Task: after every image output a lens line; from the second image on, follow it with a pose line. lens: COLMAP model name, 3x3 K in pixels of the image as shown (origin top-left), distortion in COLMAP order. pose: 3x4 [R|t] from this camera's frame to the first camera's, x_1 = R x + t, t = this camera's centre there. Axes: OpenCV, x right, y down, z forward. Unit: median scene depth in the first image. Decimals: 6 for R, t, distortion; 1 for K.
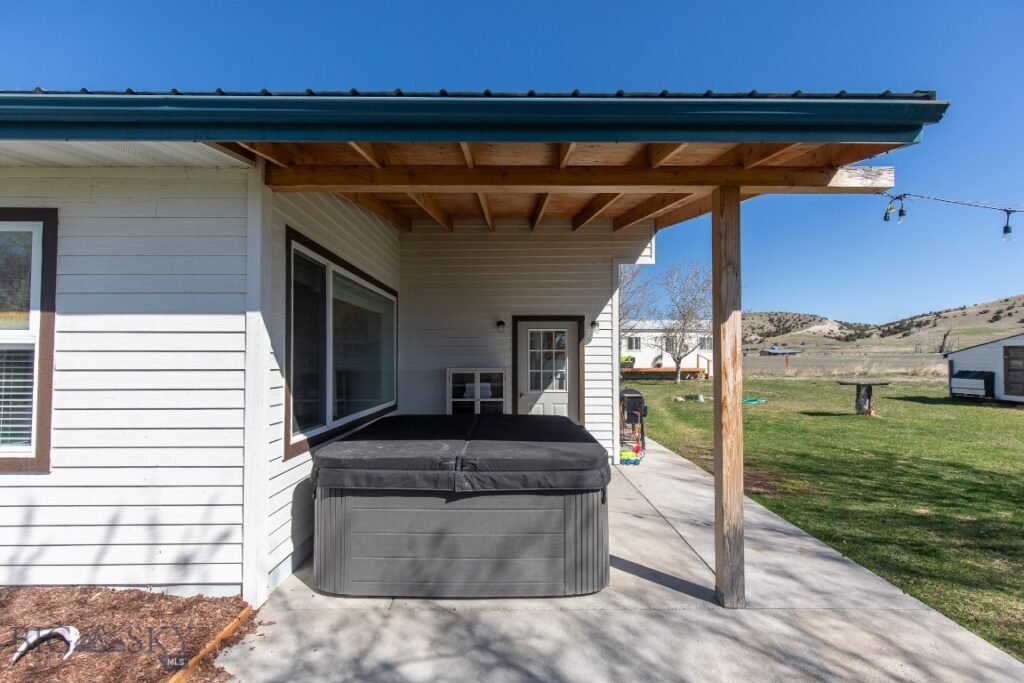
lens RADIAL K [[467.5, 0, 511.7], [0, 467.5, 346.0], [0, 0, 1]] dist [0.005324, 0.000743]
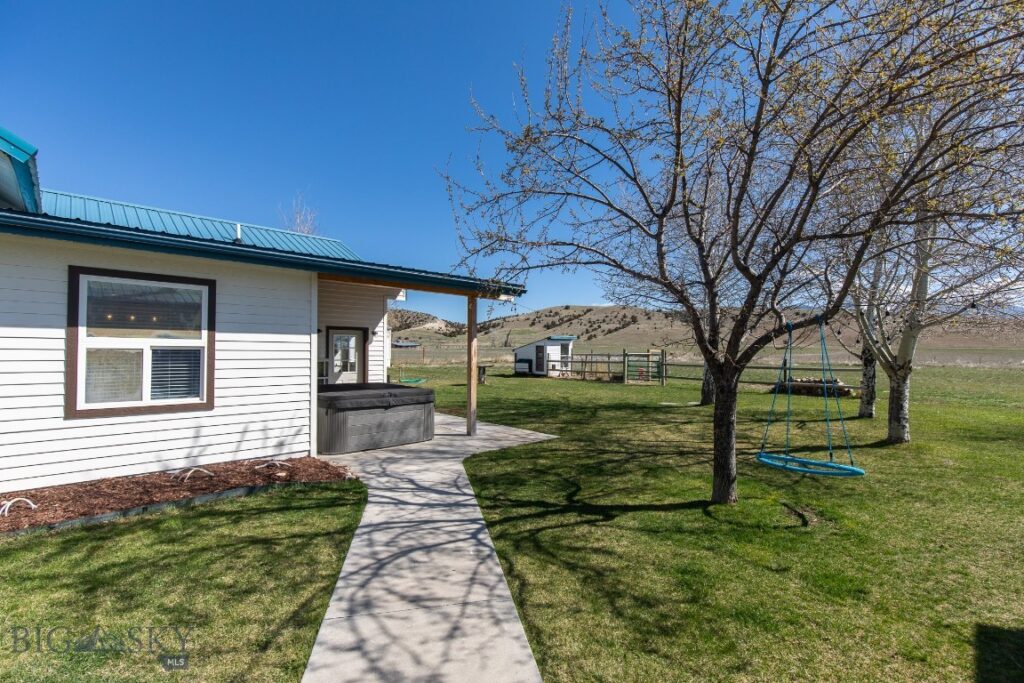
lens RADIAL K [[467.5, 0, 514.3], [0, 467.5, 347.6], [0, 0, 1]] dist [0.005324, 0.000743]
pose [[0.724172, 0.010311, 0.689542, -1.181194], [-0.025633, 0.999600, 0.011972, -0.048540], [-0.689143, -0.026345, 0.724146, -1.133770]]
